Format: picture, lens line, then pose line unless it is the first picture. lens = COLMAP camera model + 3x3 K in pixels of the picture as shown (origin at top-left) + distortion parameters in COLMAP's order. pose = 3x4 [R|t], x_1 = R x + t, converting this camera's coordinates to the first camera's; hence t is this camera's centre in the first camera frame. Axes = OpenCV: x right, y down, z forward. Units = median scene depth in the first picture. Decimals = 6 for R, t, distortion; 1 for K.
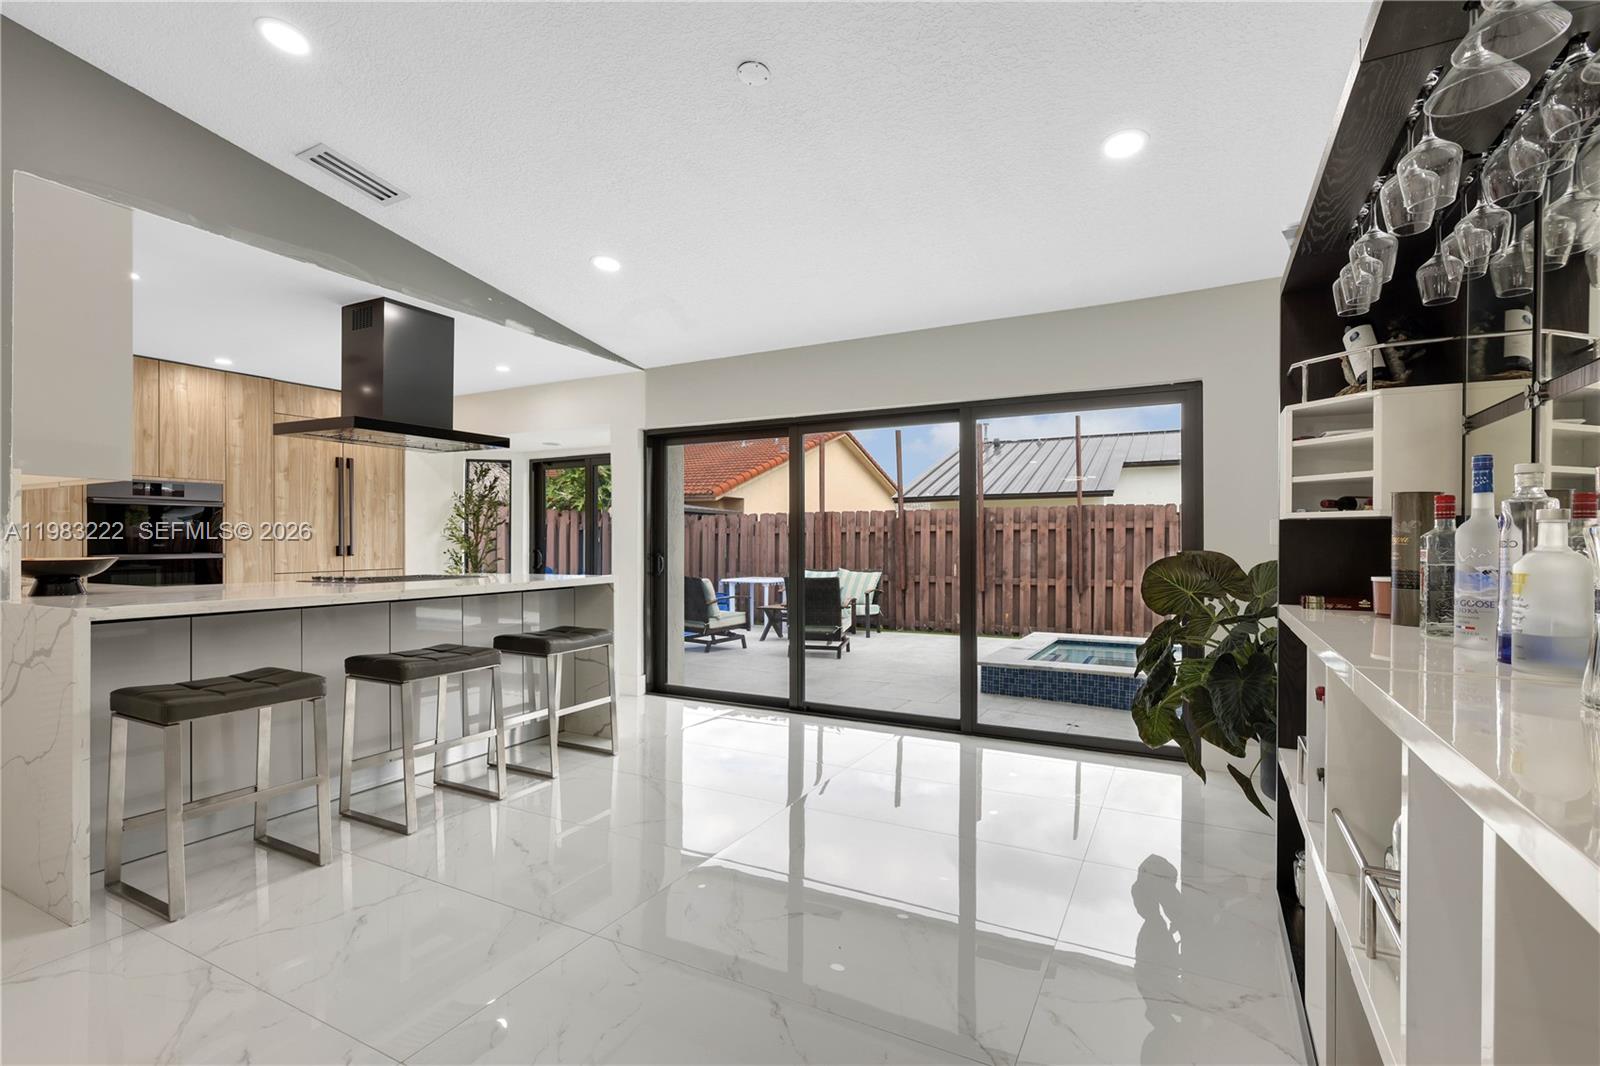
lens RADIAL K [[747.6, 0, 799.7], [0, 747.6, 539.4], [0, 0, 1]] dist [0.000876, 0.000532]
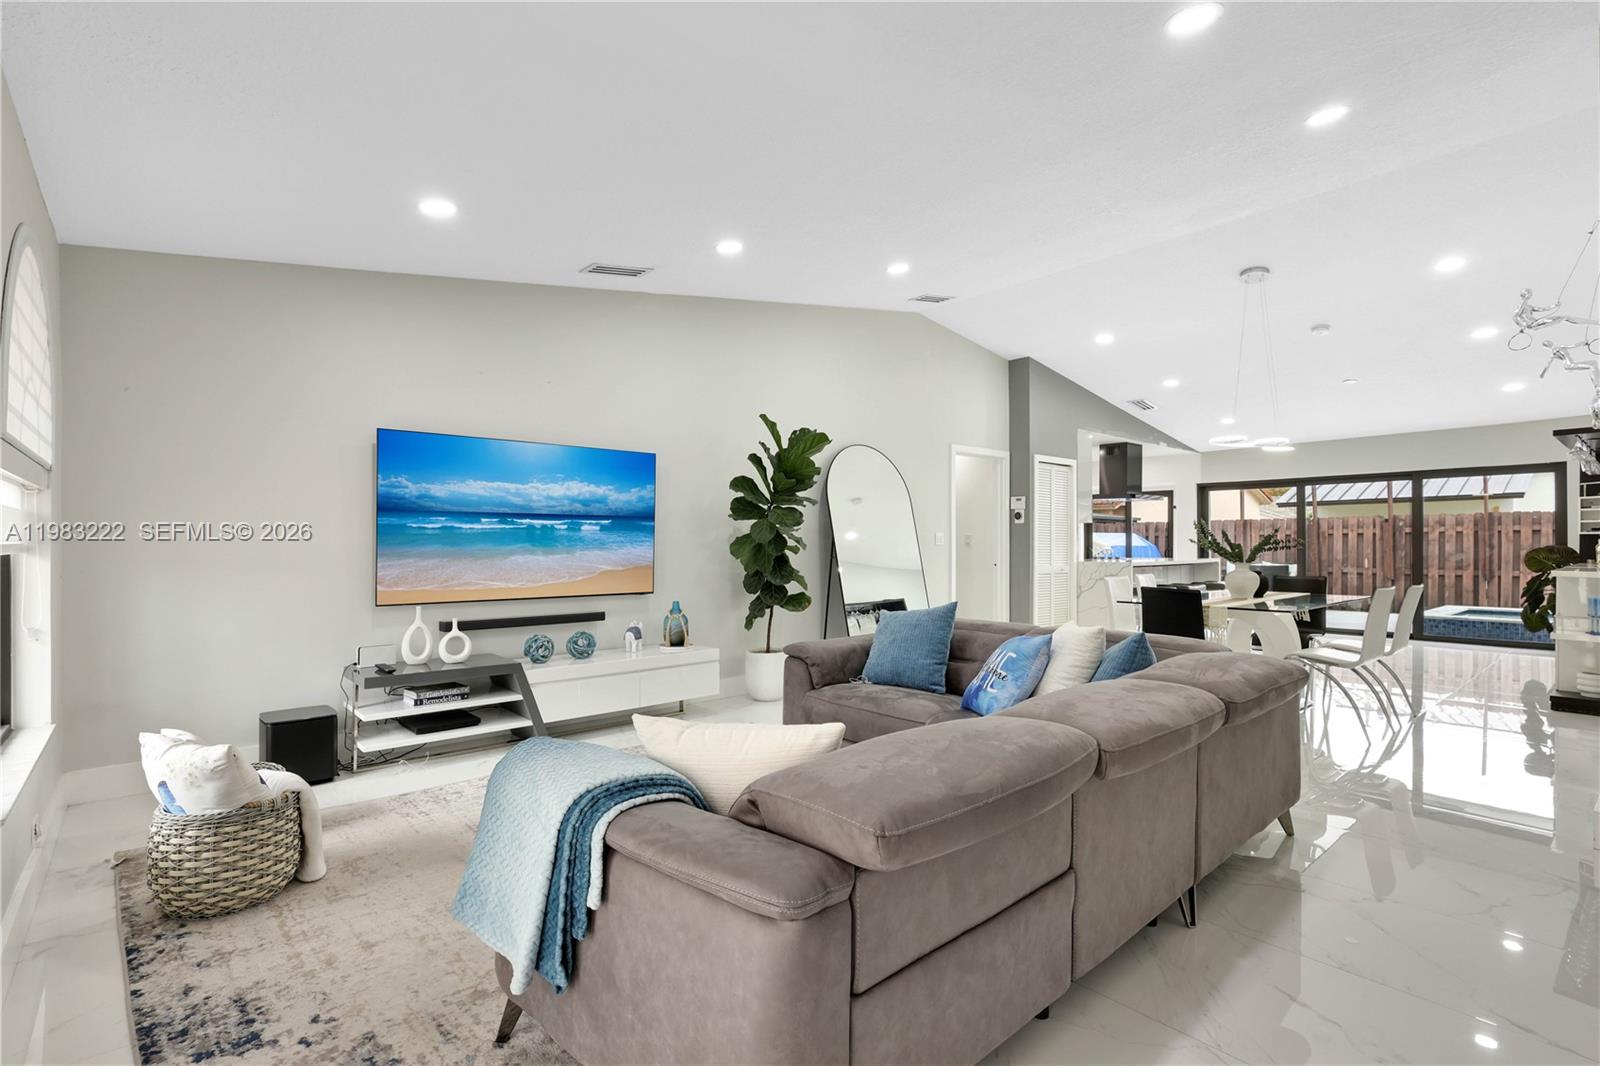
lens RADIAL K [[757.7, 0, 798.3], [0, 757.7, 540.1], [0, 0, 1]] dist [0.001155, 0.000856]
pose [[0.930628, -0.004080, -0.365945, -0.249582], [0.004578, 0.999989, 0.000494, -0.004494], [0.365939, -0.002135, 0.930636, -0.647731]]
